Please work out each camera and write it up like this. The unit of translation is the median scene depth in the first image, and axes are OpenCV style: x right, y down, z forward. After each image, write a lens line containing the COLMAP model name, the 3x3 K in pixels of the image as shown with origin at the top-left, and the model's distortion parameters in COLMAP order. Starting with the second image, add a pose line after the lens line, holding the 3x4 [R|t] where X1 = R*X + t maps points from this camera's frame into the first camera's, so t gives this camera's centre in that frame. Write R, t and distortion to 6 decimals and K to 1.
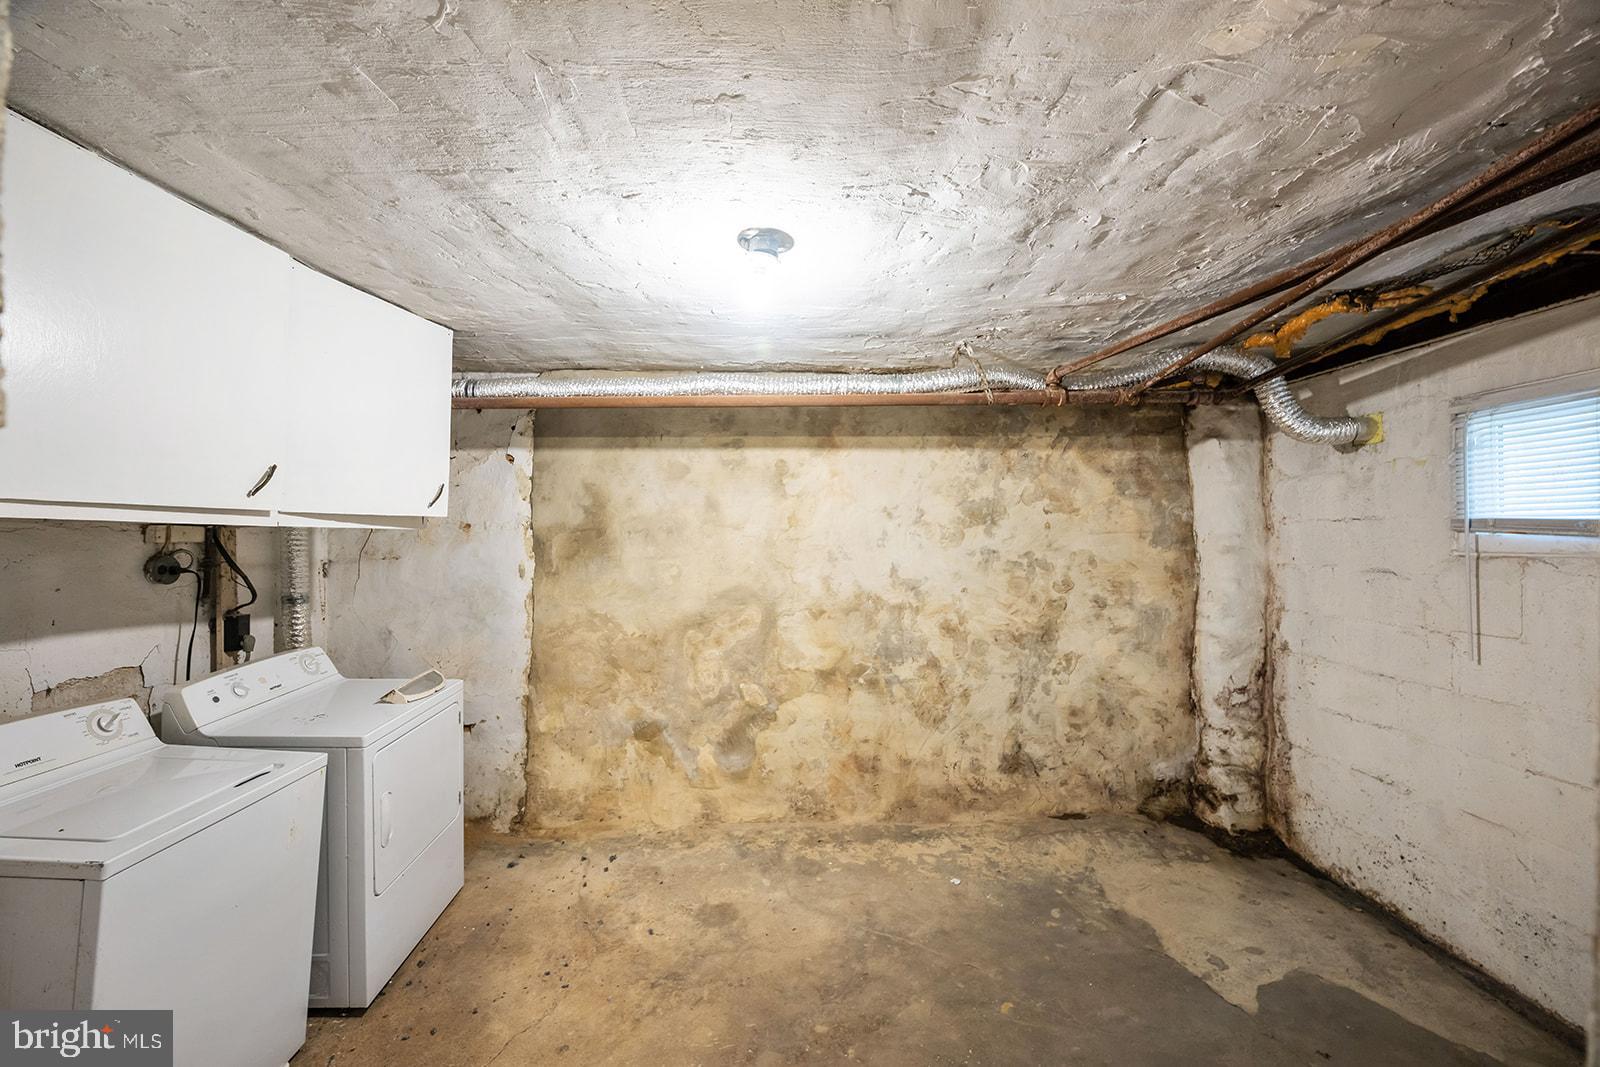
lens RADIAL K [[655.8, 0, 788.2], [0, 655.8, 533.5], [0, 0, 1]] dist [-0.000457, 0.000022]
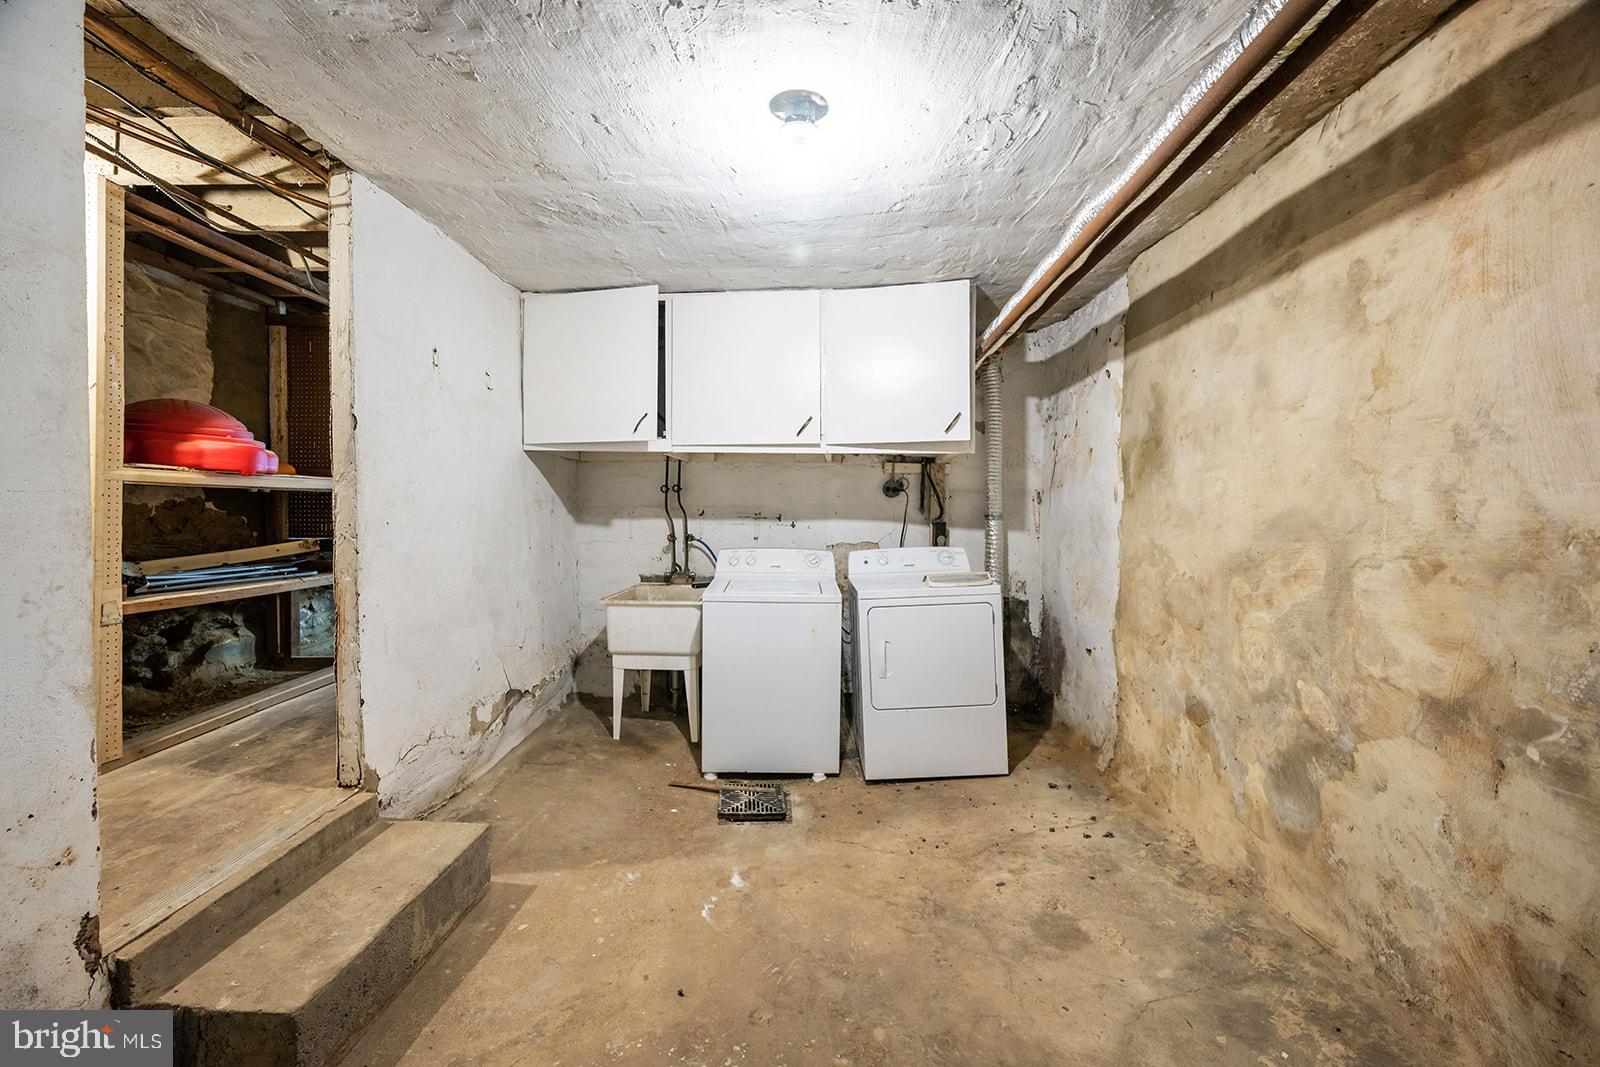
lens RADIAL K [[655.8, 0, 791.2], [0, 655.8, 520.3], [0, 0, 1]] dist [-0.000457, 0.000022]
pose [[-0.068883, 0.005996, -0.997607, 0.528435], [-0.004140, 0.999972, 0.006296, 0.088237], [0.997616, 0.004563, -0.068856, 0.600141]]
